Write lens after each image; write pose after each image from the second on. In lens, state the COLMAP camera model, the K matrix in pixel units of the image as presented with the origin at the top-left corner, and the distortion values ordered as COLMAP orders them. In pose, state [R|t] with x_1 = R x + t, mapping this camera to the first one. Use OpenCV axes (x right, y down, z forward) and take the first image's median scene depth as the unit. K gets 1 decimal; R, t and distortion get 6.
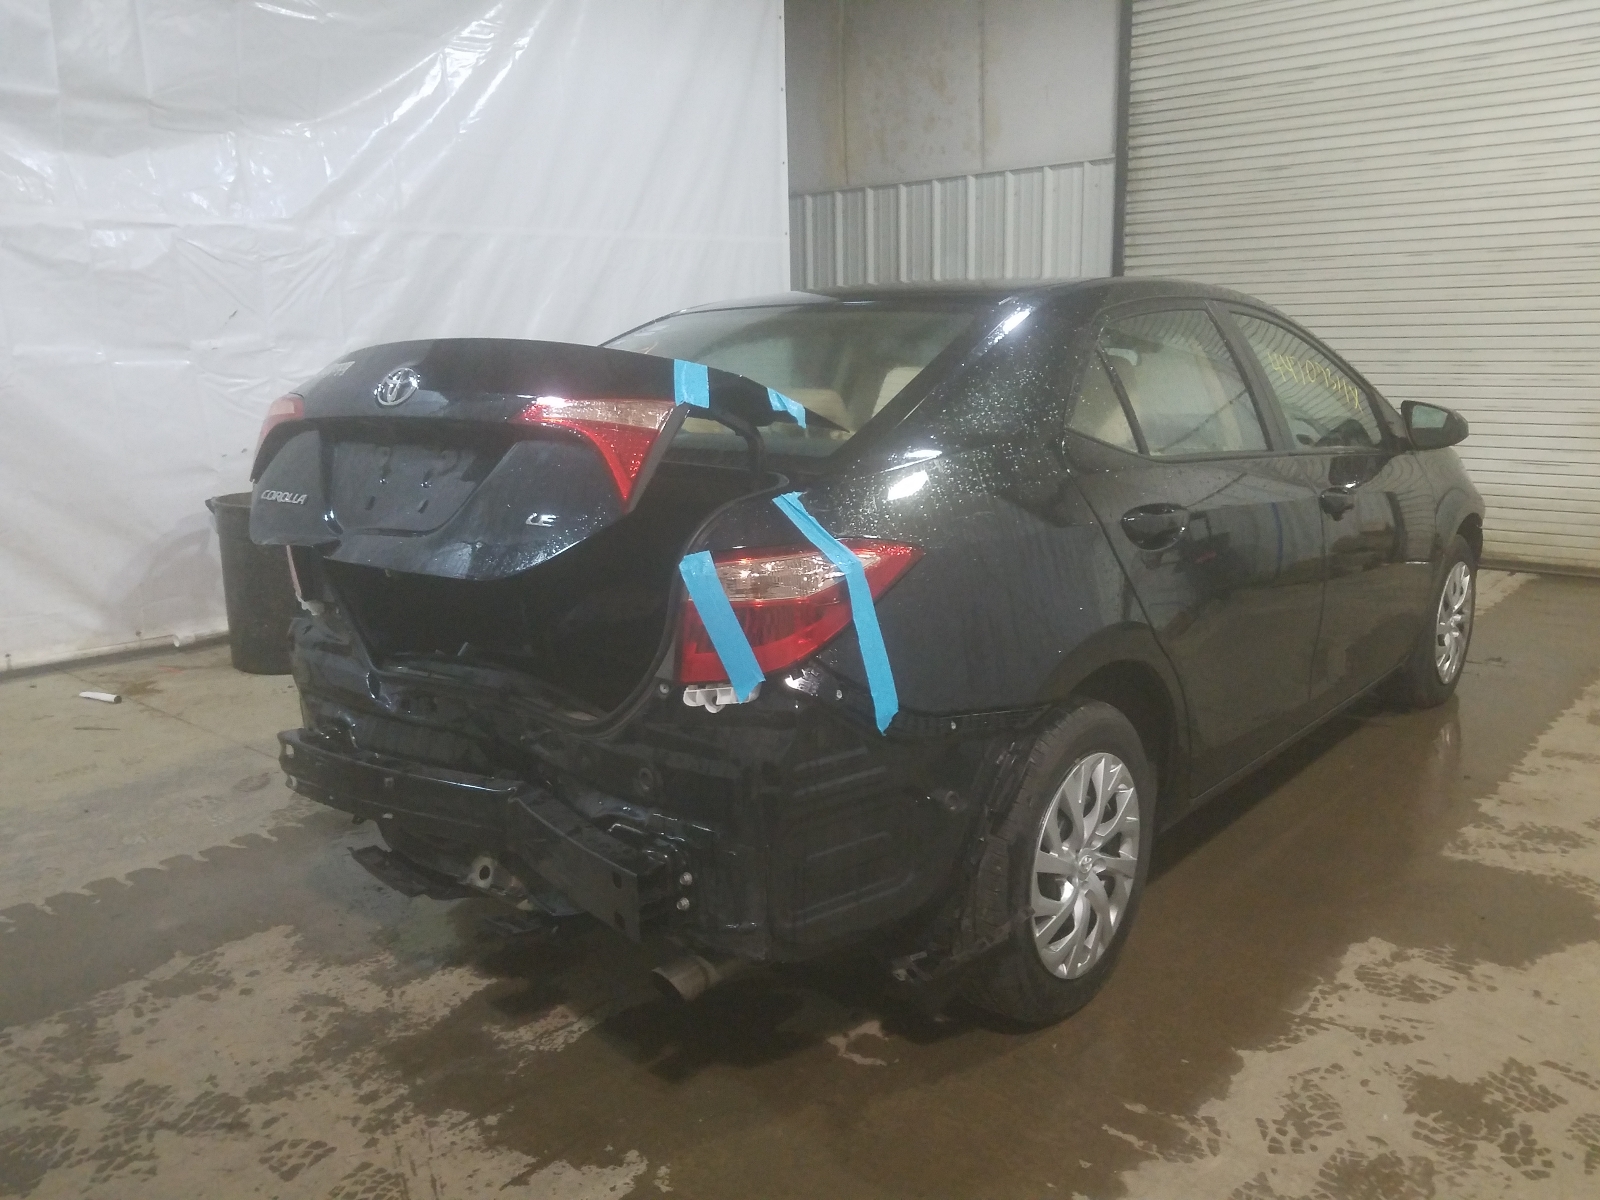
lens RADIAL K [[1213.5, 0, 799.6], [0, 1213.5, 601.2], [0, 0, 1]] dist [-0.003602, 0.008759]
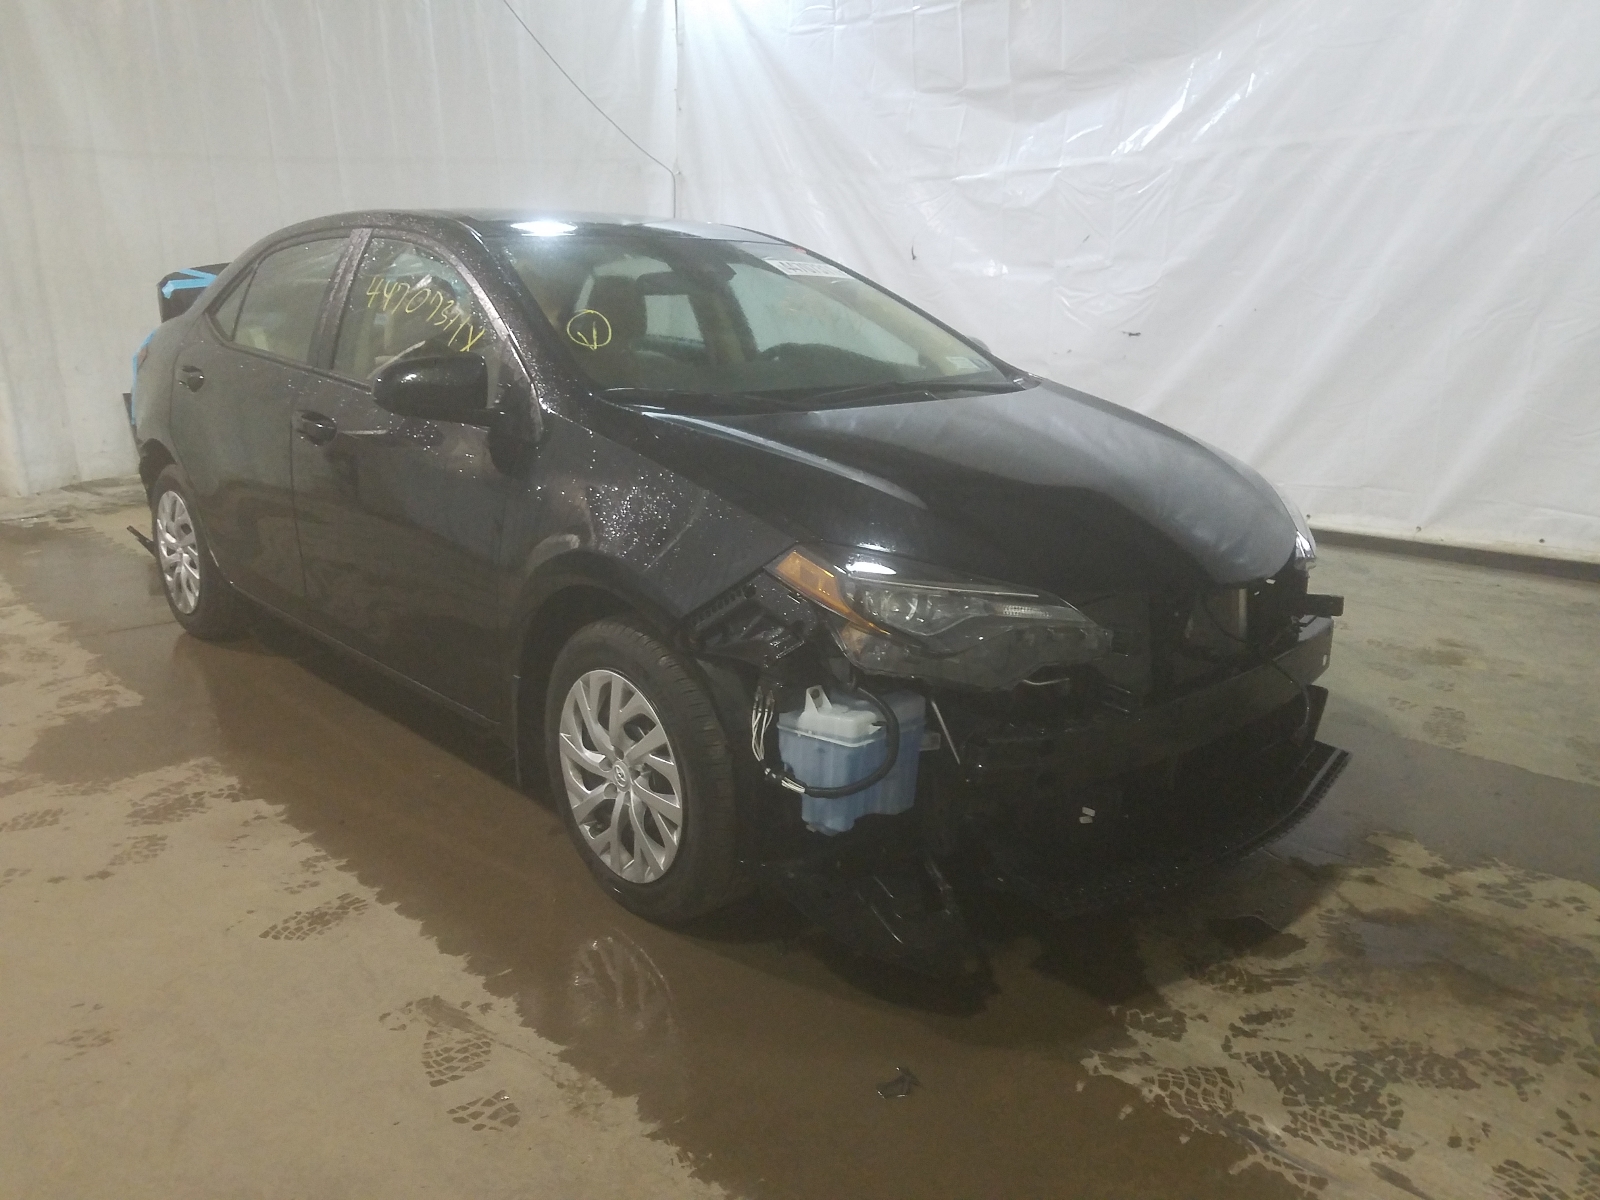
lens RADIAL K [[1213.5, 0, 798.3], [0, 1213.5, 598.7], [0, 0, 1]] dist [-0.003602, 0.008759]
pose [[-0.105845, 0.274480, -0.955750, 0.826782], [-0.208548, 0.933646, 0.291227, -0.193287], [0.972268, 0.230145, -0.041580, 0.853142]]
